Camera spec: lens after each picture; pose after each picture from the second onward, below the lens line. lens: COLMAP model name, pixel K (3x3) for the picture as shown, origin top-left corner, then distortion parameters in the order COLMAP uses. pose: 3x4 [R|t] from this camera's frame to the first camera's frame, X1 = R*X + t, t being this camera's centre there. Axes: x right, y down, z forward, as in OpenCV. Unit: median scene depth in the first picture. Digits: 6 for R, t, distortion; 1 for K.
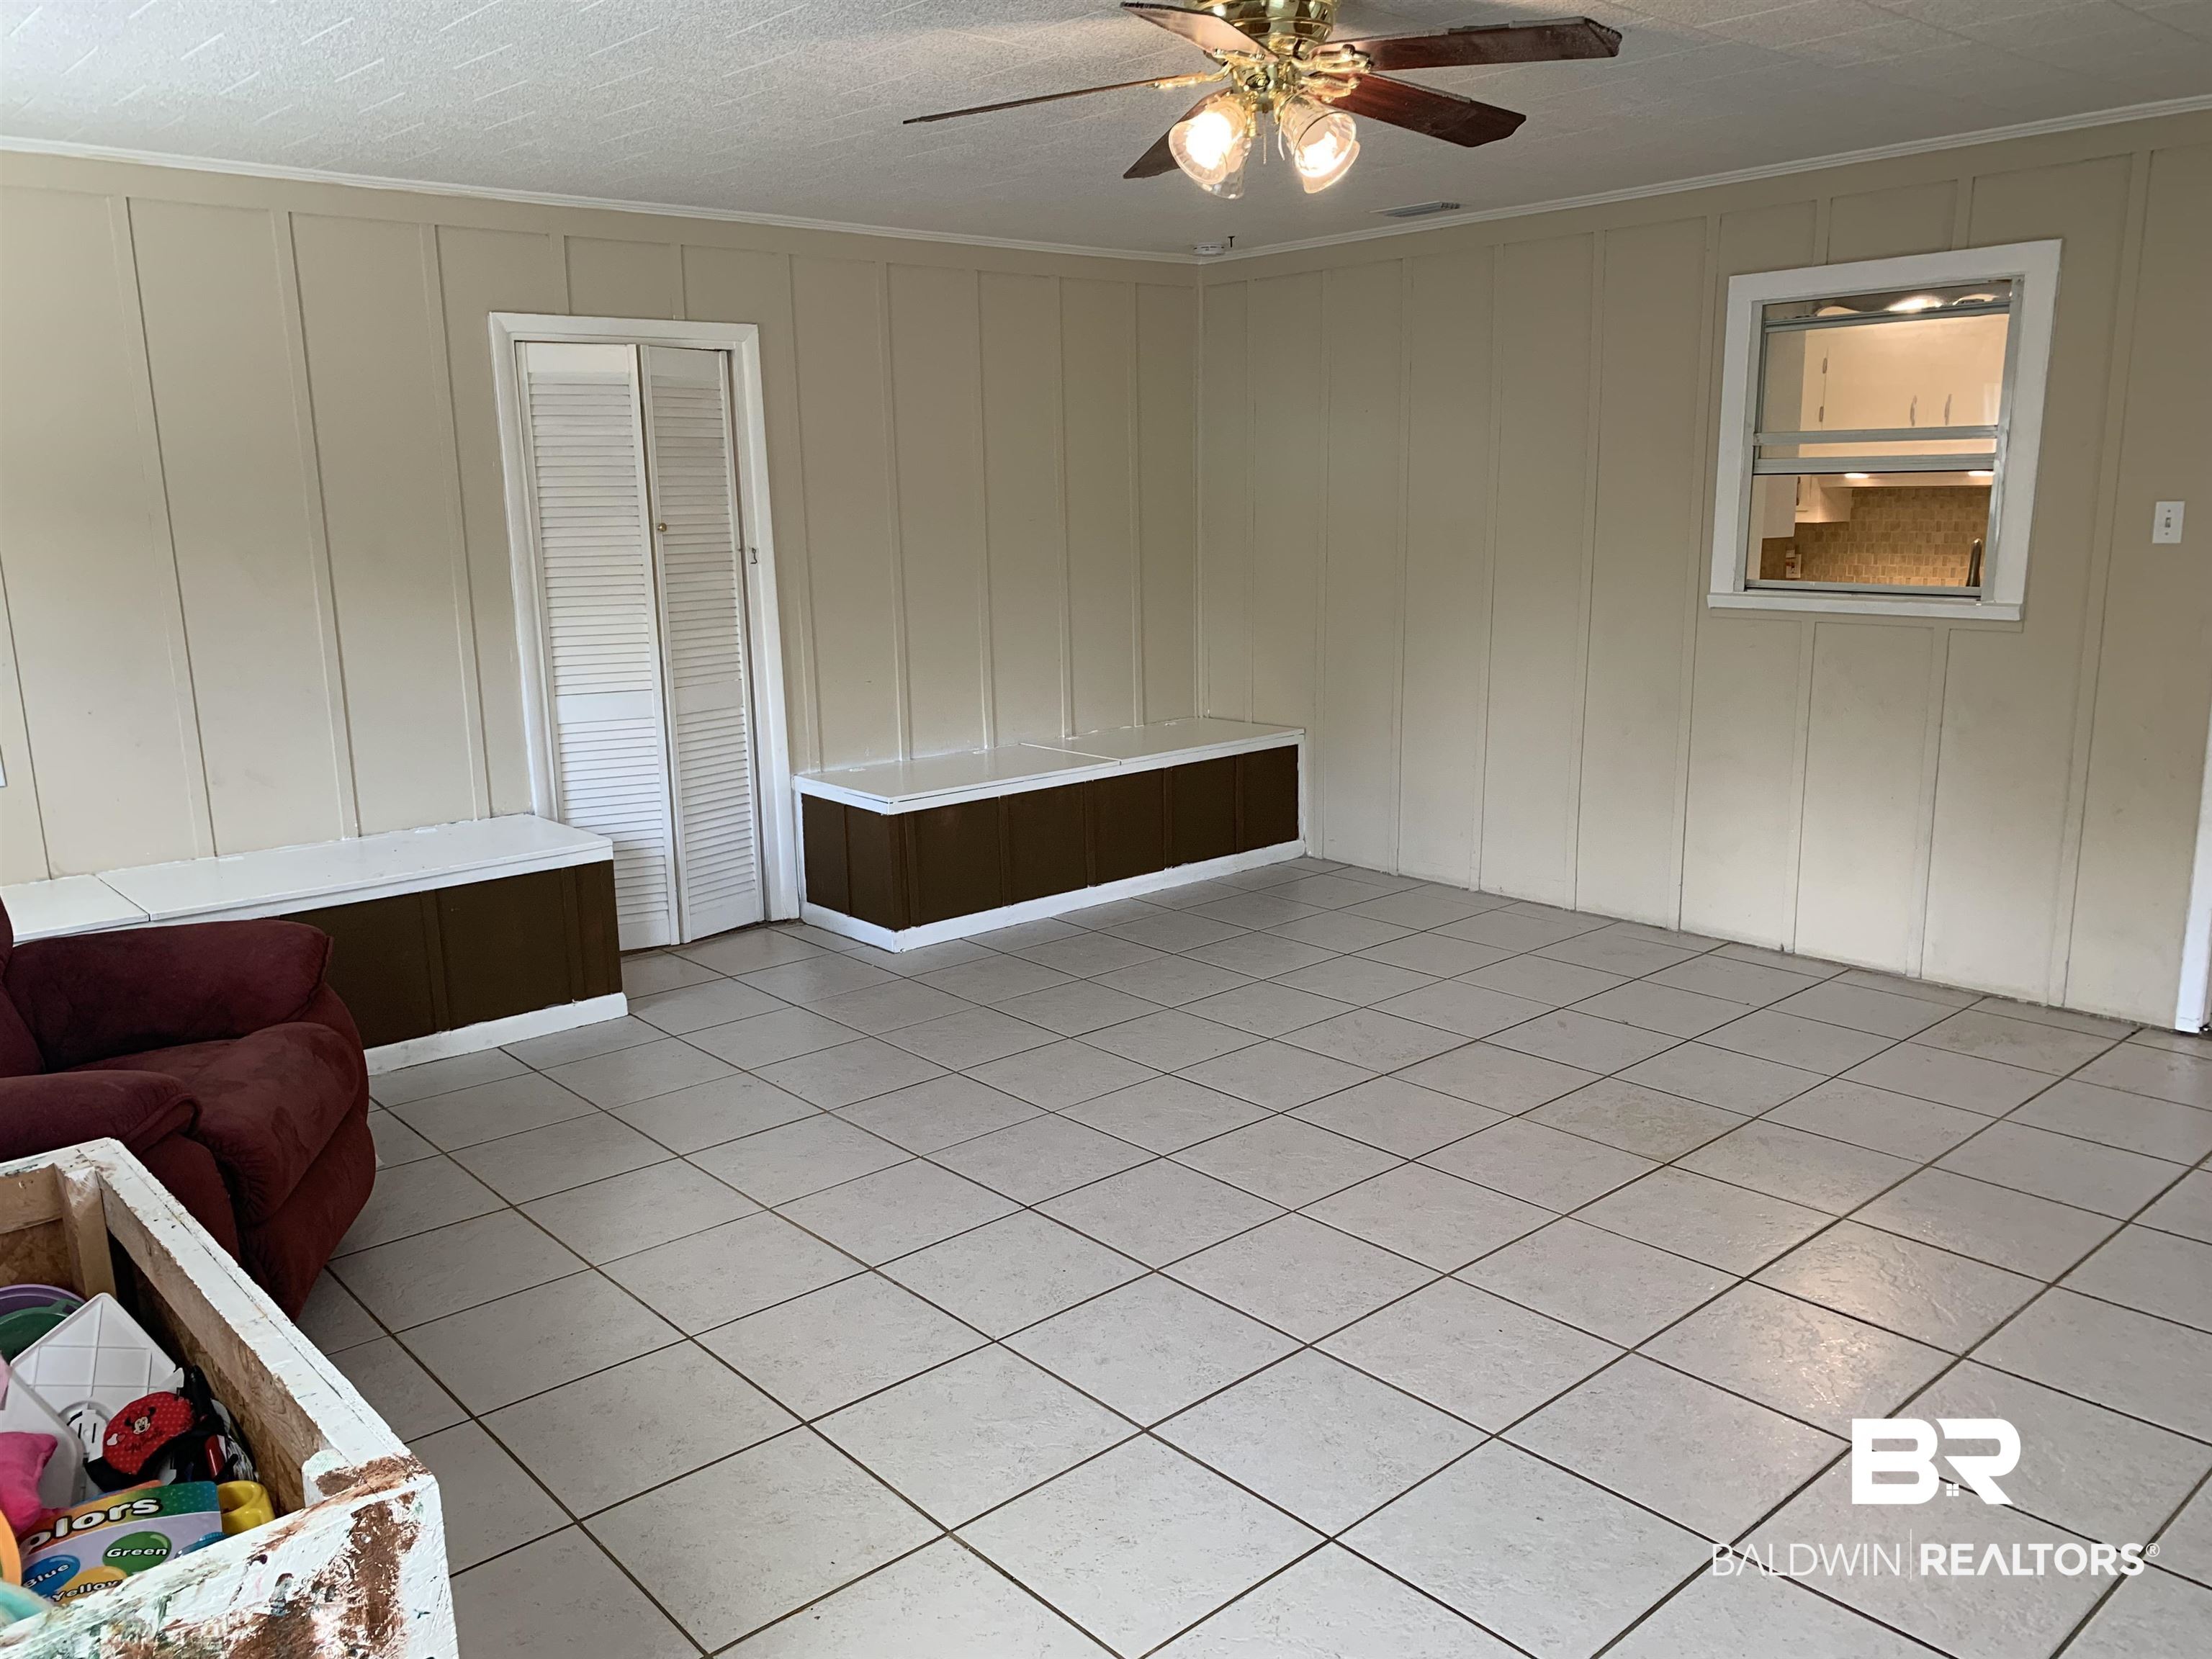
lens RADIAL K [[1687.7, 0, 1106.0], [0, 1687.7, 829.5], [0, 0, 1]] dist [0.013882, -0.011748]
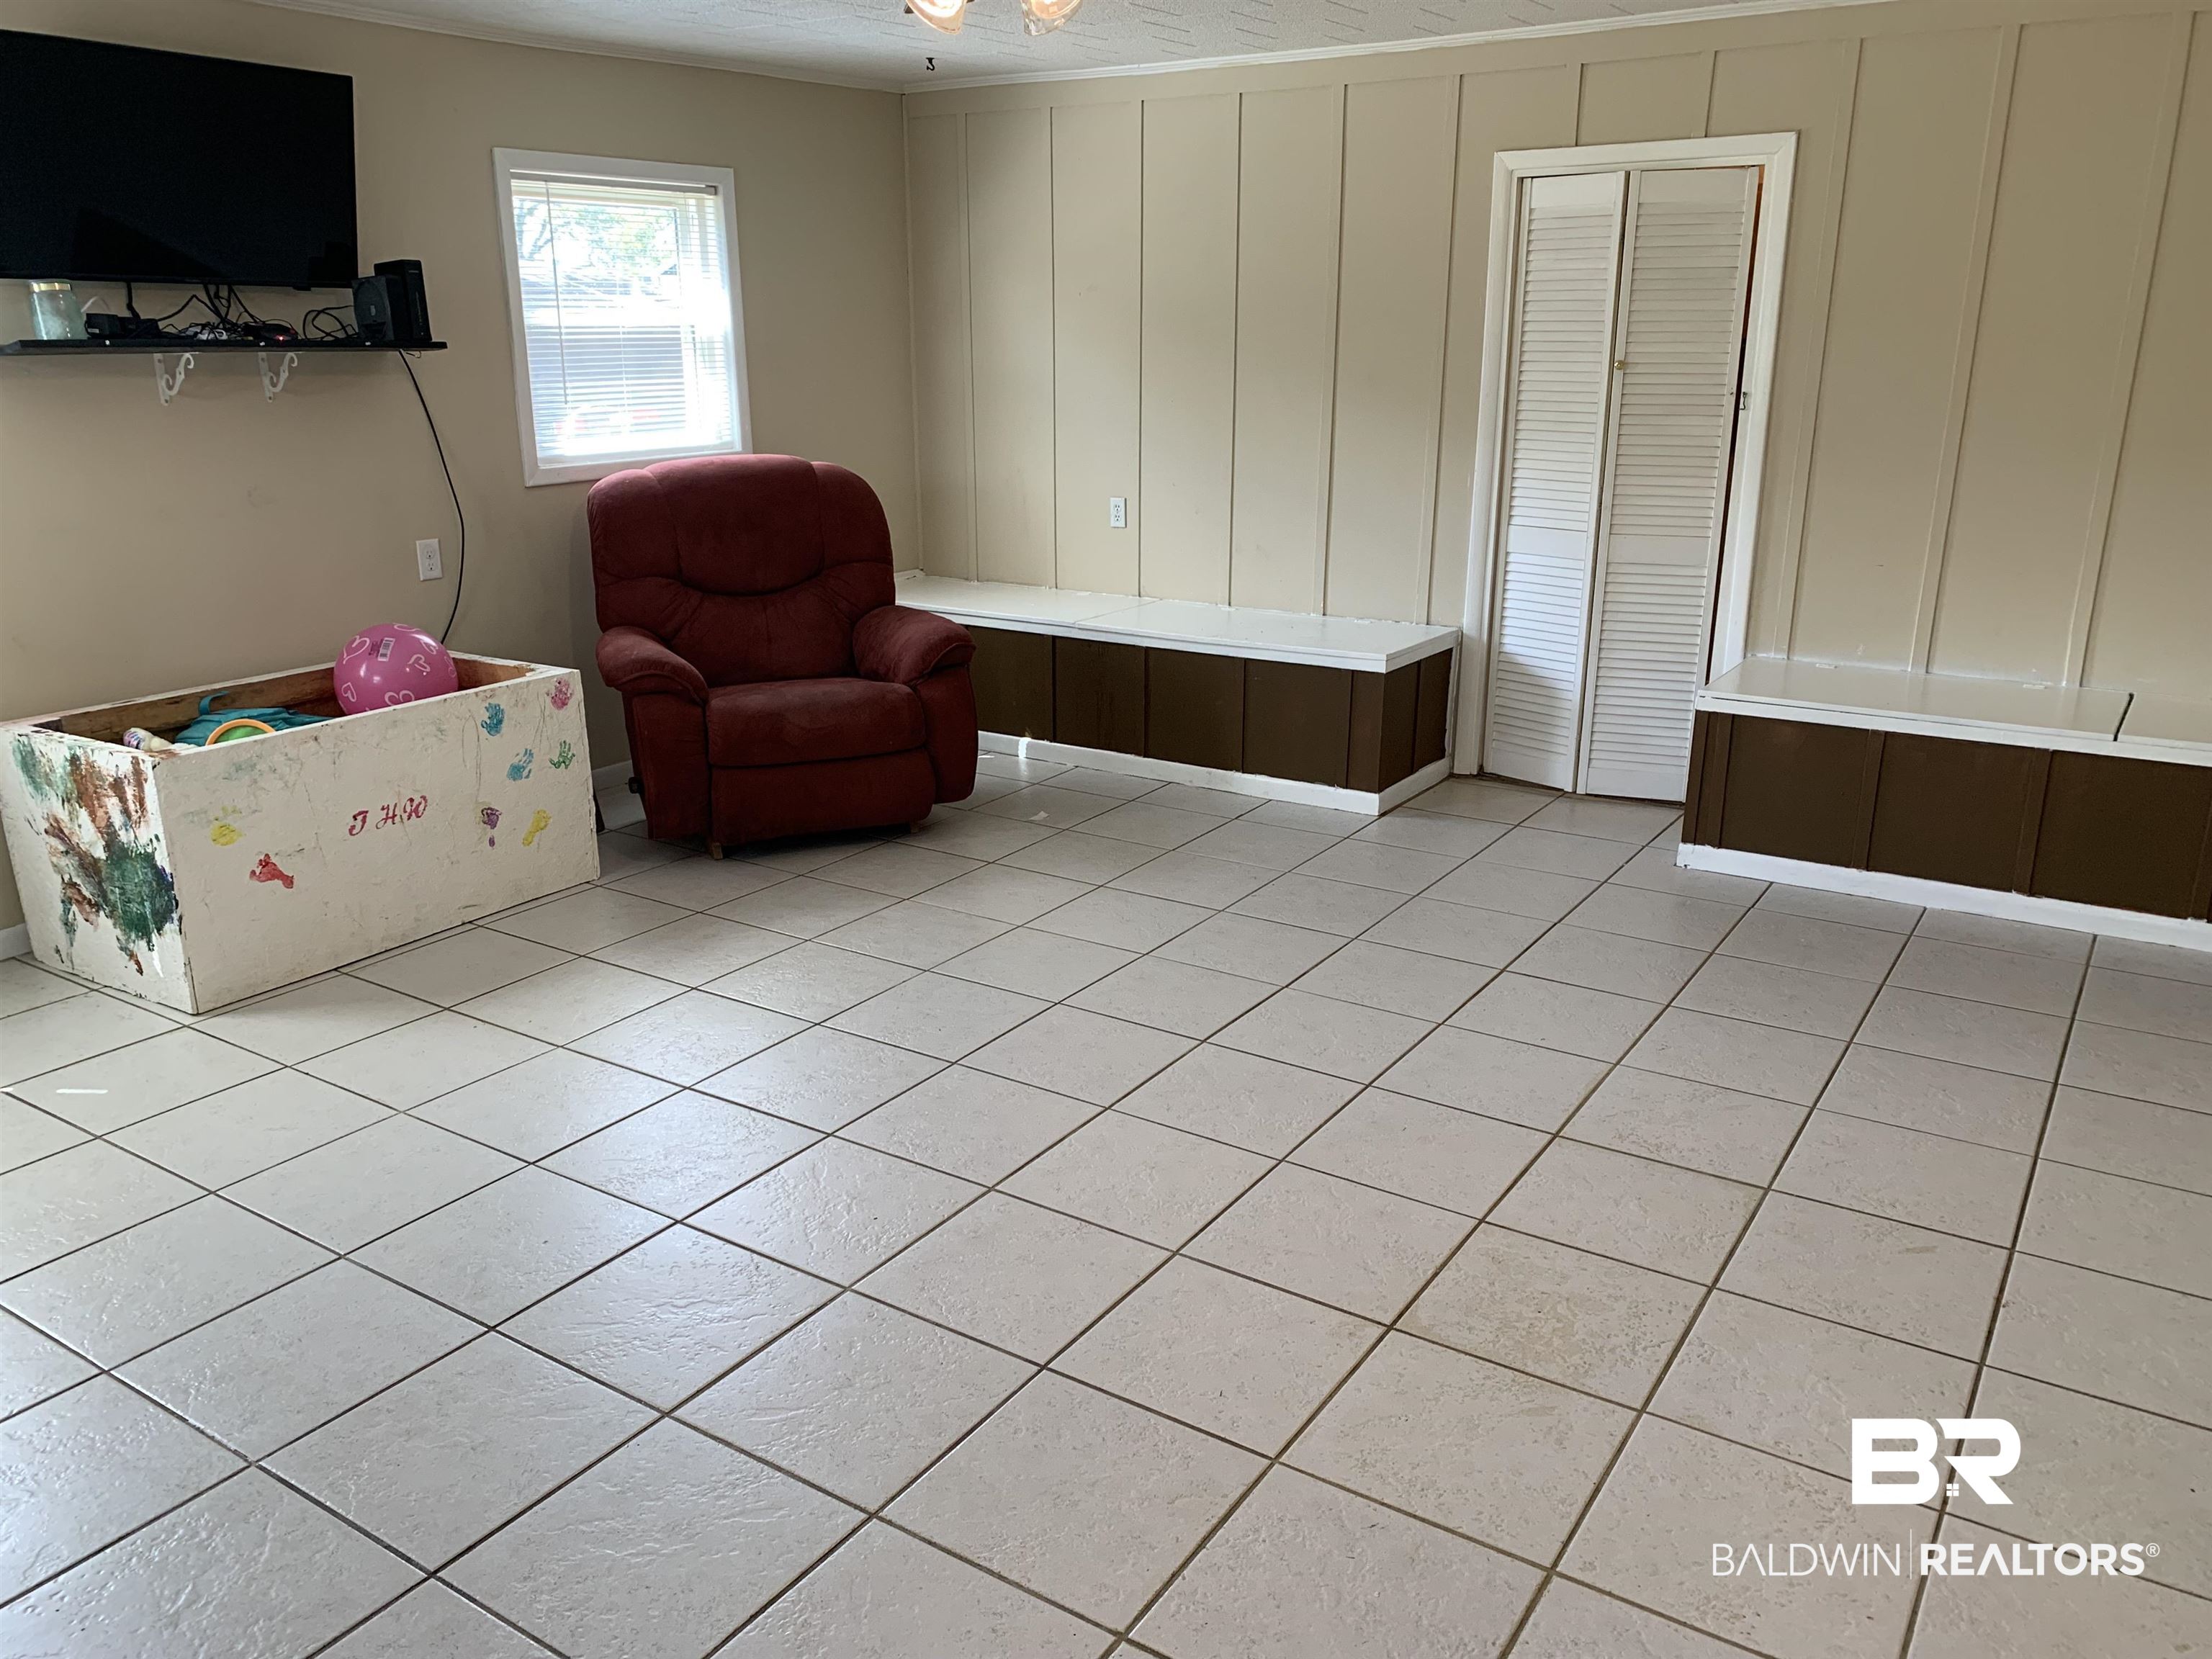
lens RADIAL K [[1687.7, 0, 1106.0], [0, 1687.7, 829.5], [0, 0, 1]] dist [0.013882, -0.011748]
pose [[0.266716, 0.291251, -0.918714, 0.621167], [-0.200290, 0.949184, 0.242764, -0.102161], [0.942733, 0.119260, 0.311498, 0.451684]]
